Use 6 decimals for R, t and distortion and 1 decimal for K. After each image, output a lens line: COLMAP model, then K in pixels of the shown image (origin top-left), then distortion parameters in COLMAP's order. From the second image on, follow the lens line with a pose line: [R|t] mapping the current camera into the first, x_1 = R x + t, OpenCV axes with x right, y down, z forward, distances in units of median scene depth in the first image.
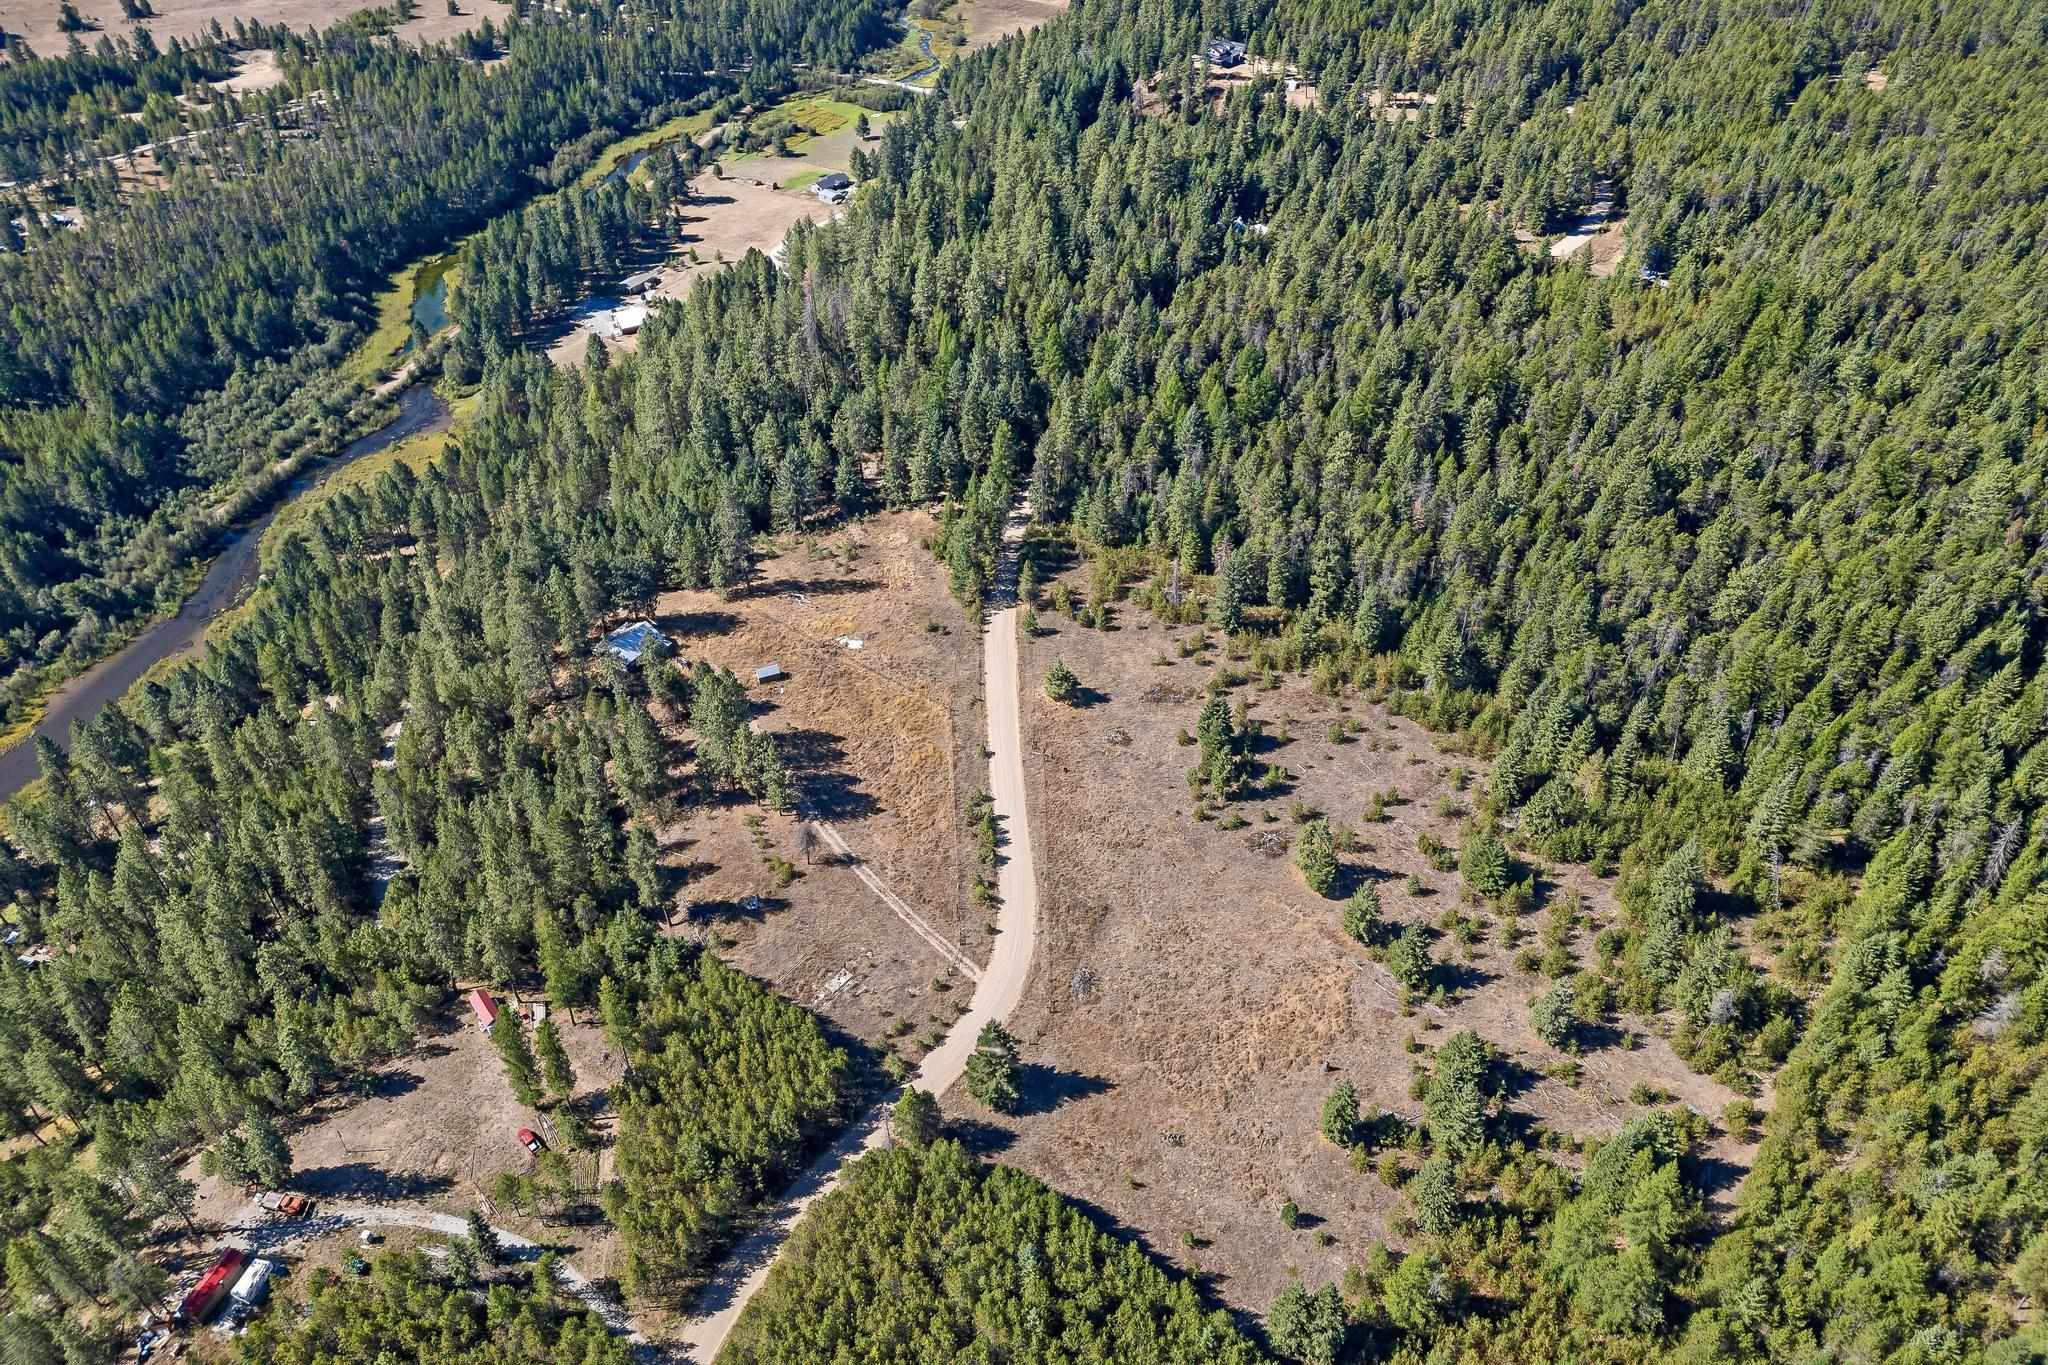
lens RADIAL K [[1419.0, 0, 1024.0], [0, 1419.0, 682.5], [0, 0, 1]] dist [0.168378, -0.238743]
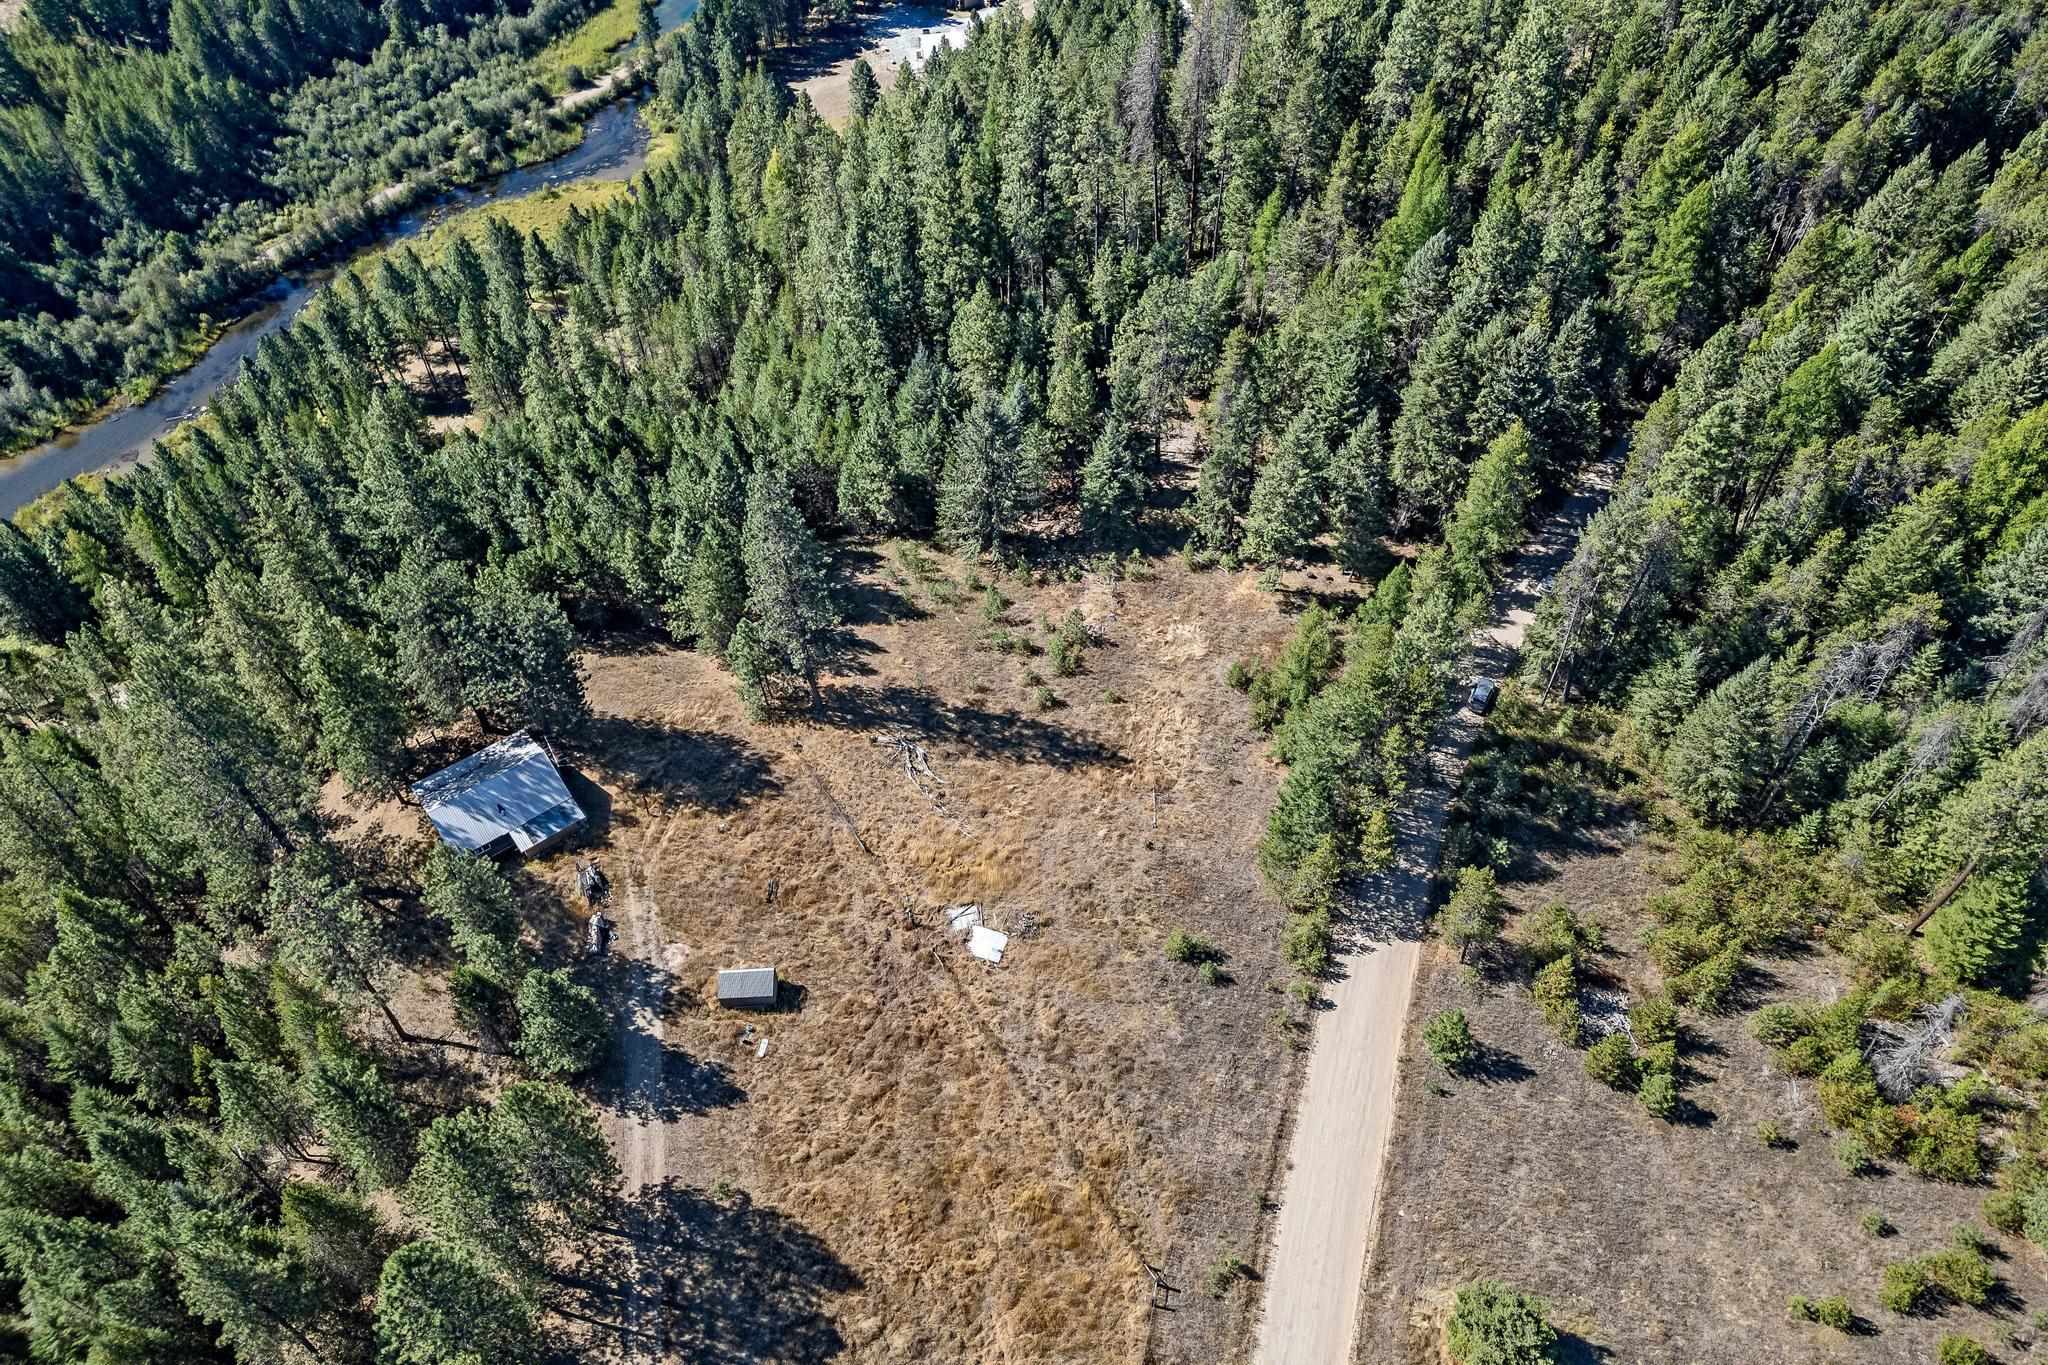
lens RADIAL K [[1438.6, 0, 1024.0], [0, 1438.6, 682.5], [0, 0, 1]] dist [0.083012, -0.080500]
pose [[0.942645, 0.248672, -0.222670, -0.033243], [-0.214988, 0.962598, 0.164880, -0.142979], [0.255343, -0.107552, 0.960850, 0.544110]]
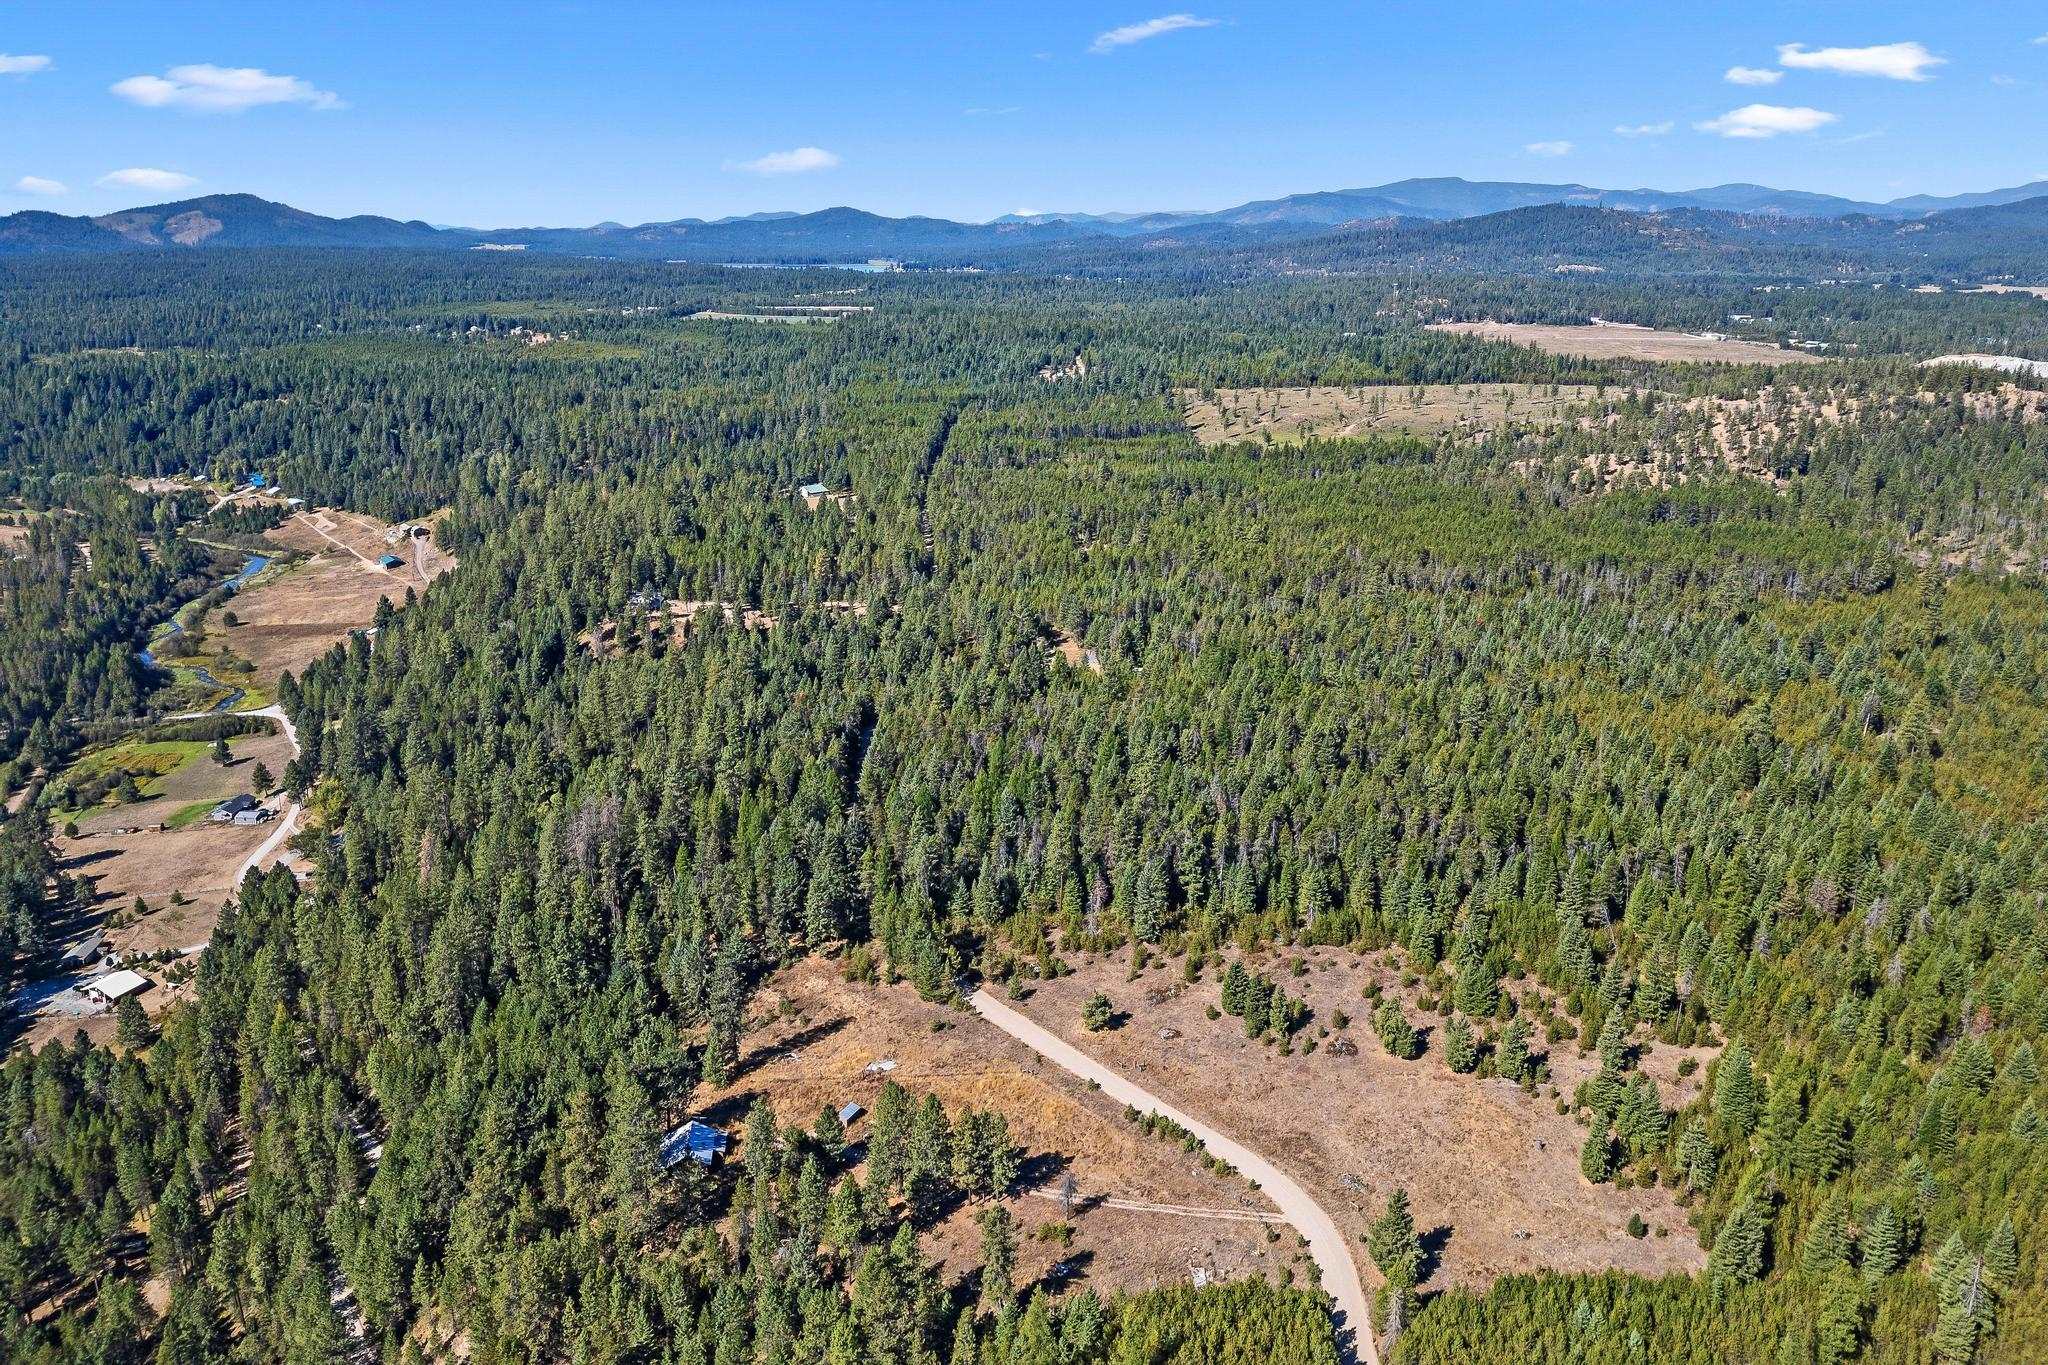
lens RADIAL K [[1495.9, 0, 1024.0], [0, 1495.9, 682.5], [0, 0, 1]] dist [0.003957, 0.156023]
pose [[0.764151, -0.189744, 0.616499, -0.564502], [0.412229, 0.878766, -0.240493, 0.025675], [-0.496126, 0.437912, 0.749728, 0.031510]]
